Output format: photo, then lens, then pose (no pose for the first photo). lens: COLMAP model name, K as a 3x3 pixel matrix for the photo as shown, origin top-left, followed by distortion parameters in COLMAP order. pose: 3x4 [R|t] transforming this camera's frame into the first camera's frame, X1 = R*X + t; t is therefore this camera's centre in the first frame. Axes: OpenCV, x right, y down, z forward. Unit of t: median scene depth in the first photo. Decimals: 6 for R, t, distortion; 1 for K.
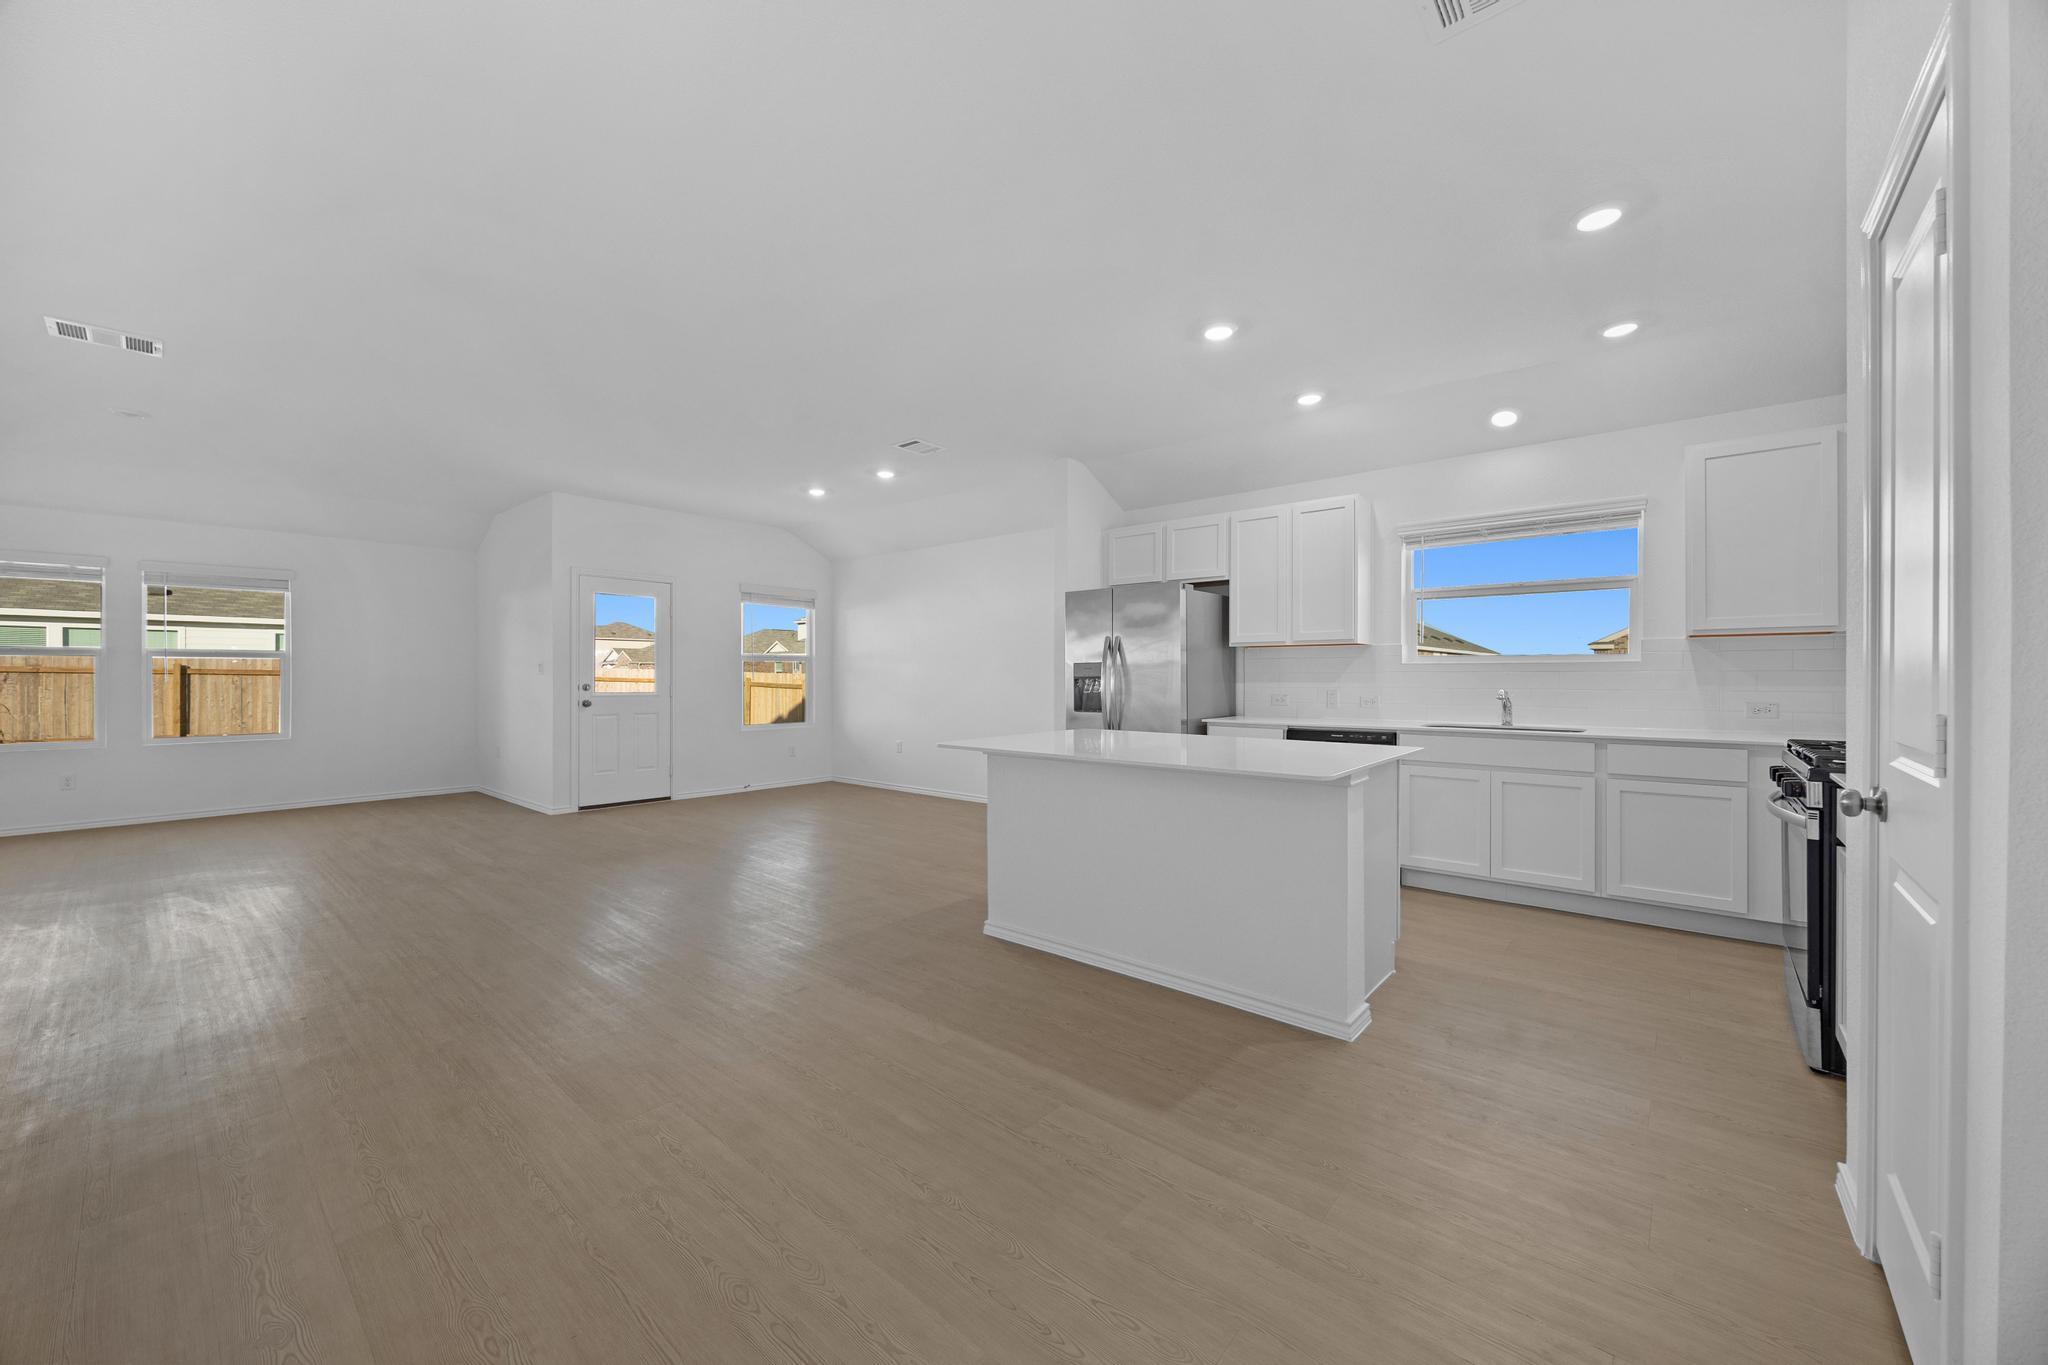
lens RADIAL K [[775.9, 0, 1024.0], [0, 775.9, 682.5], [0, 0, 1]] dist [-0.000201, -0.000005]
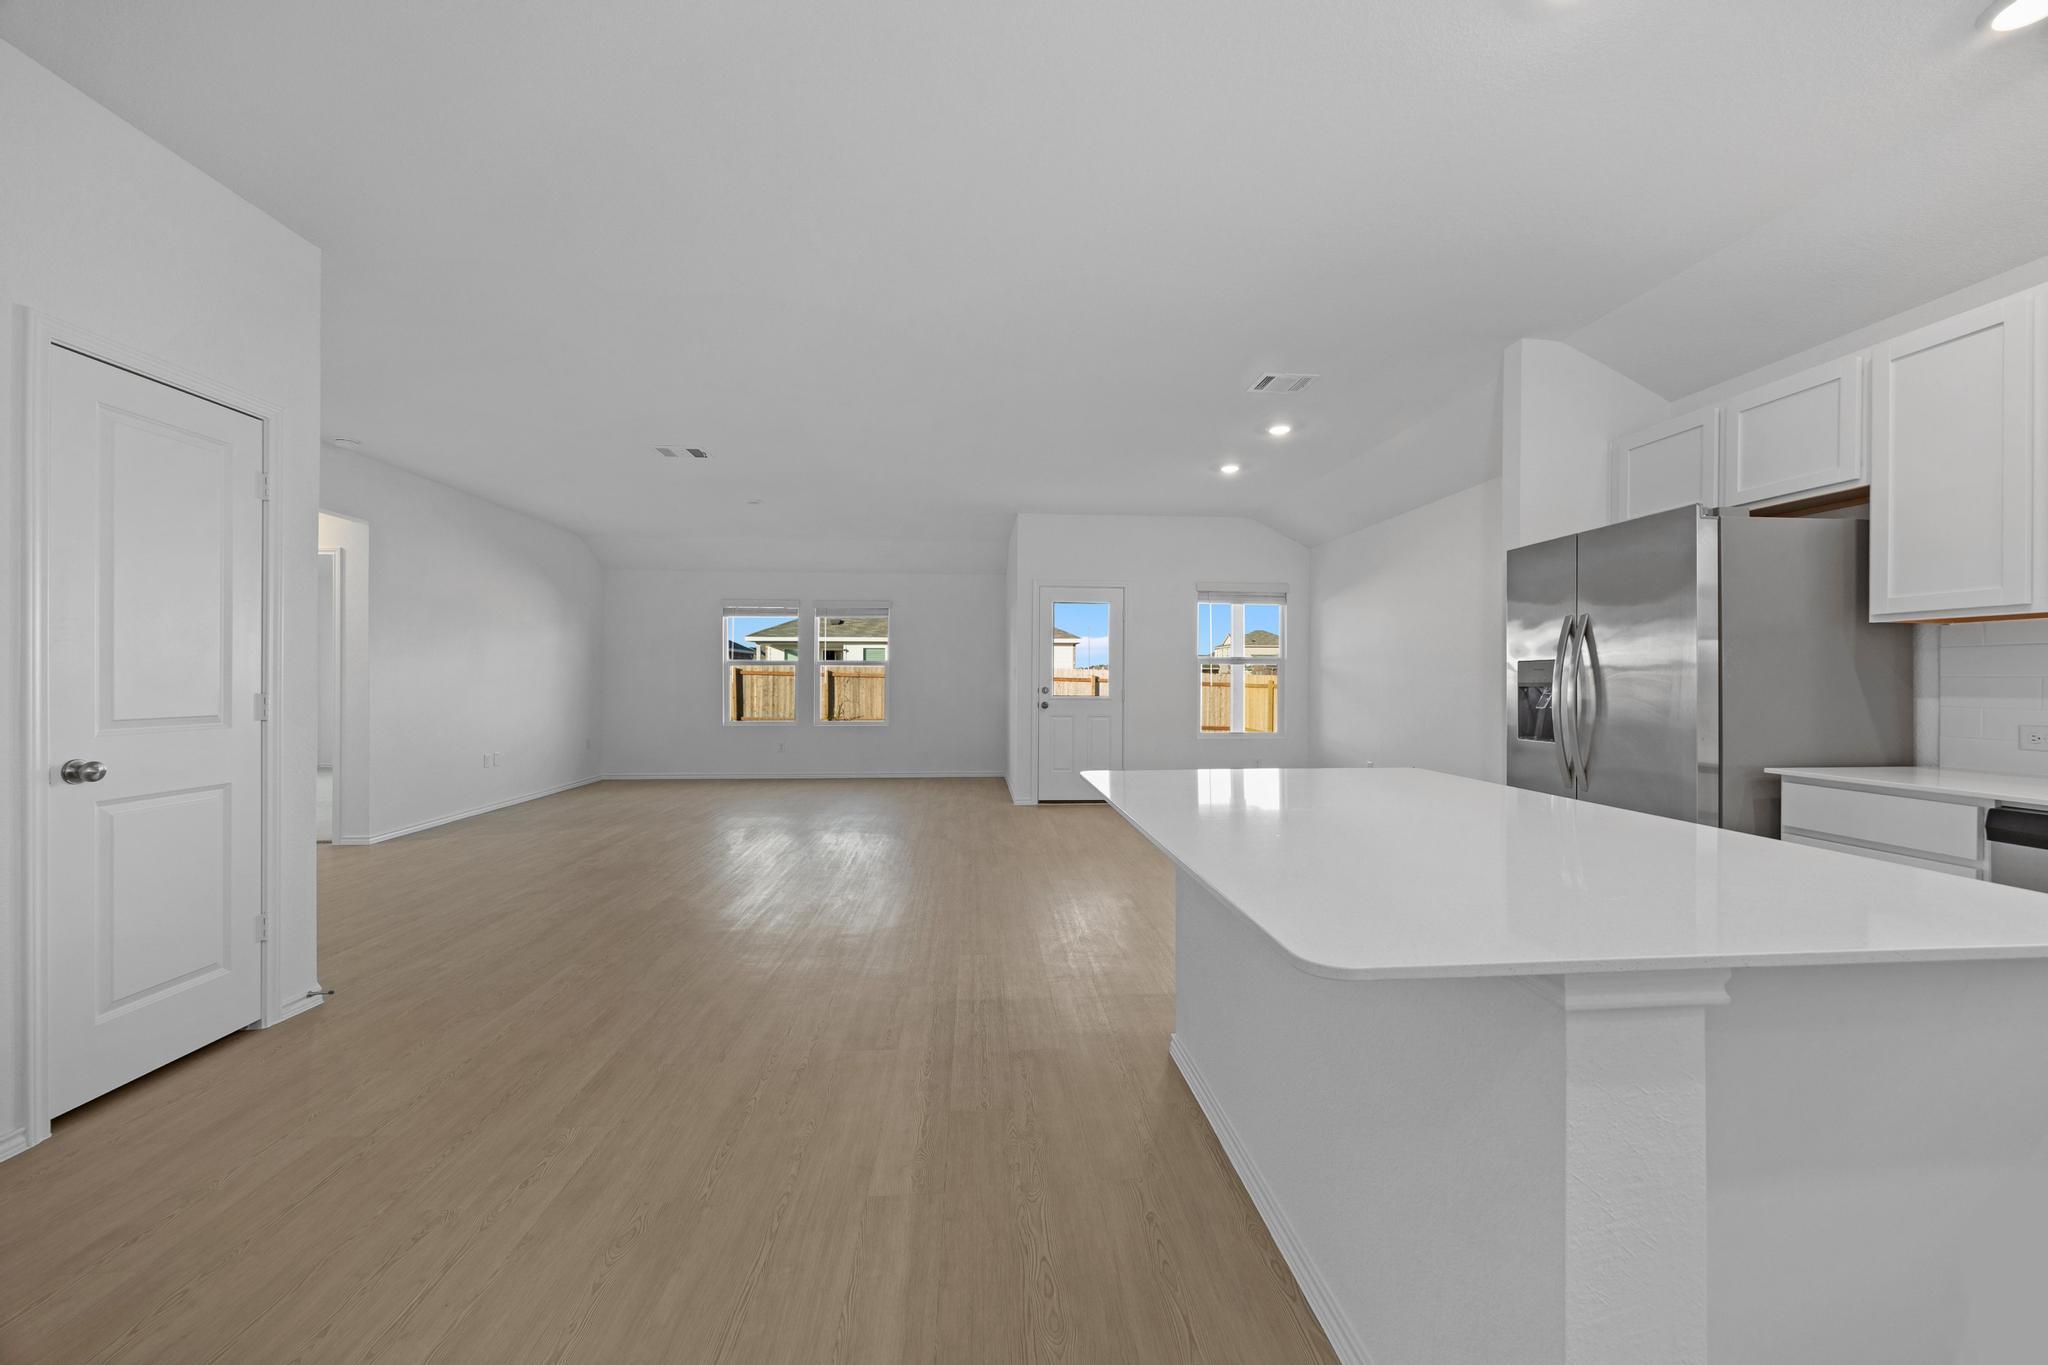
lens RADIAL K [[775.9, 0, 1024.0], [0, 775.9, 682.5], [0, 0, 1]] dist [-0.000201, -0.000005]
pose [[0.702864, 0.005656, -0.711302, 0.241574], [-0.009665, 0.999952, -0.001600, -0.003017], [0.711259, 0.007999, 0.702885, 0.288485]]
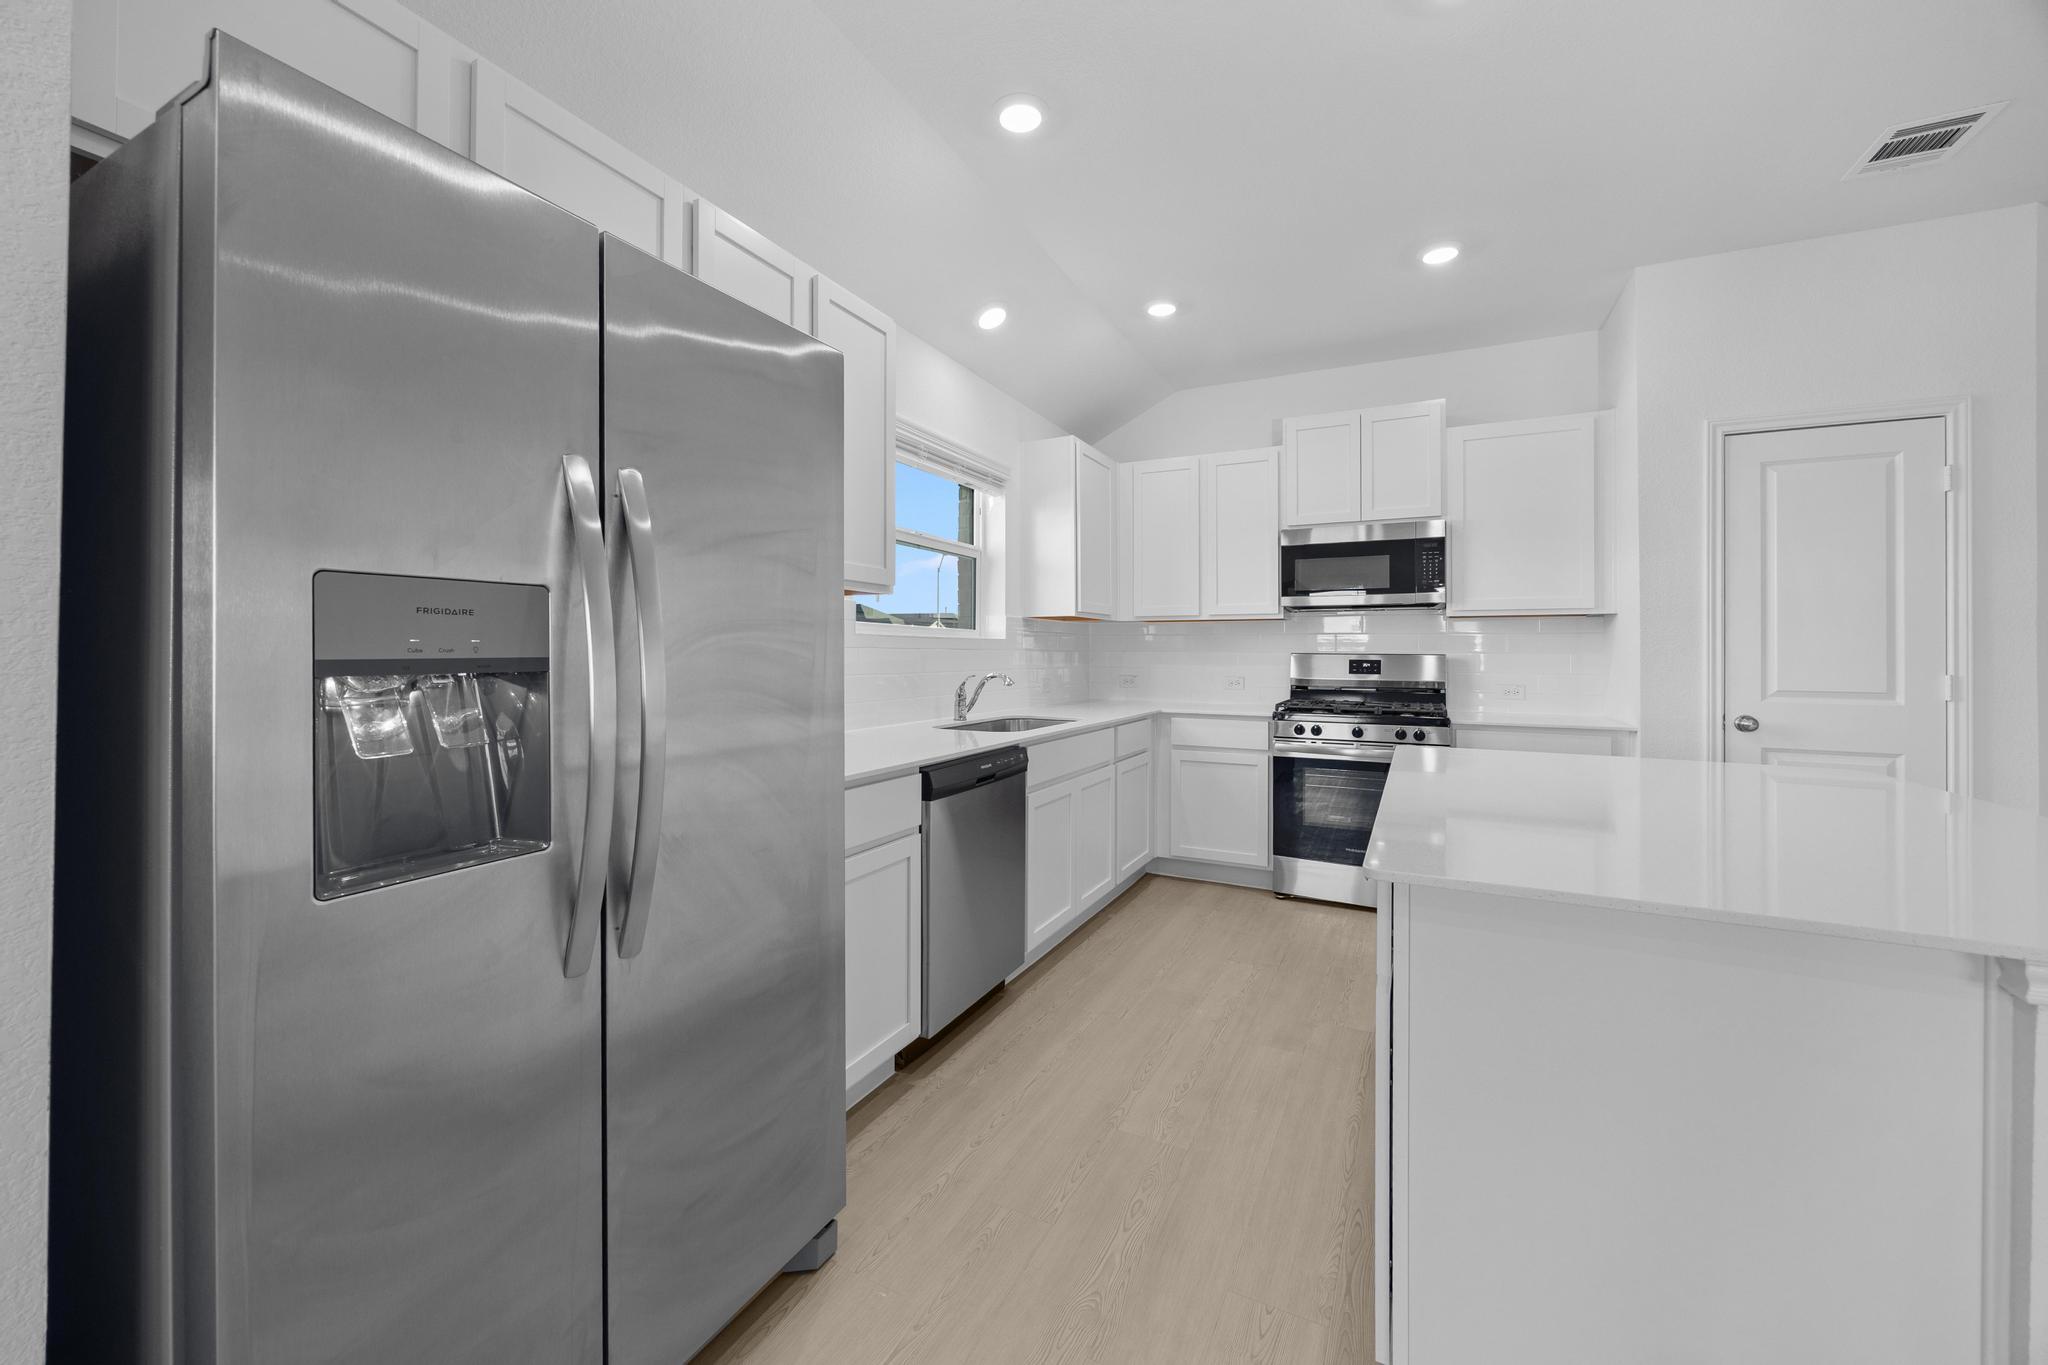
lens RADIAL K [[788.4, 0, 1026.0], [0, 788.4, 647.1], [0, 0, 1]] dist [-0.000891, -0.000474]
pose [[-0.243187, 0.007470, 0.969951, -0.113584], [0.004476, 0.999968, -0.006579, -0.008914], [-0.969969, 0.002742, -0.243213, 0.955227]]
